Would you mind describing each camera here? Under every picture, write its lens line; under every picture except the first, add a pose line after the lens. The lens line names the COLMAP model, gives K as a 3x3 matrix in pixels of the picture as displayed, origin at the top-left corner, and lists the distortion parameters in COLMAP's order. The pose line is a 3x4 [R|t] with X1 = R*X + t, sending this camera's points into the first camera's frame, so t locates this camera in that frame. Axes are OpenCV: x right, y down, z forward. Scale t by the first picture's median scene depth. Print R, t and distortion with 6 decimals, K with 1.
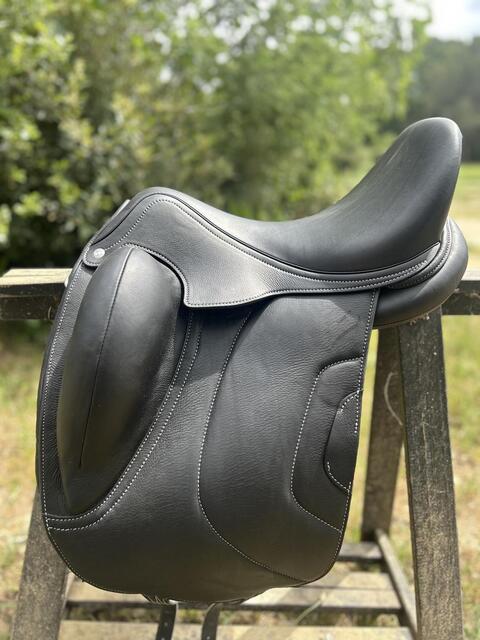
lens RADIAL K [[491.8, 0, 240.0], [0, 491.8, 320.0], [0, 0, 1]] dist [0.056559, -0.092776]
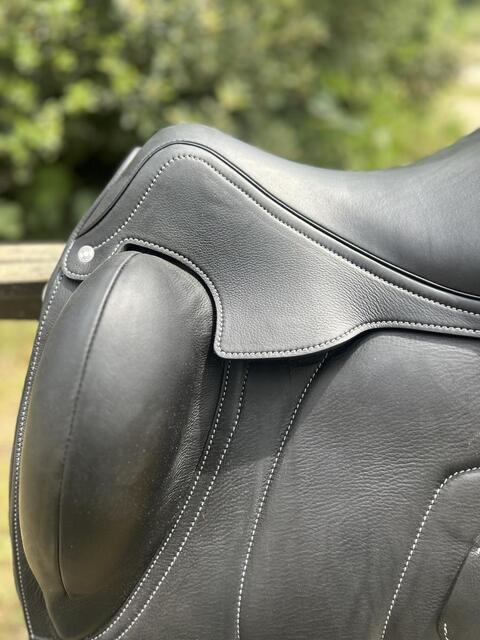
lens RADIAL K [[491.8, 0, 240.0], [0, 491.8, 320.0], [0, 0, 1]] dist [0.056559, -0.092776]
pose [[0.982993, 0.031843, -0.180859, 0.023924], [0.015165, 0.967413, 0.252750, -0.211662], [0.183014, -0.251194, 0.950478, 0.421204]]
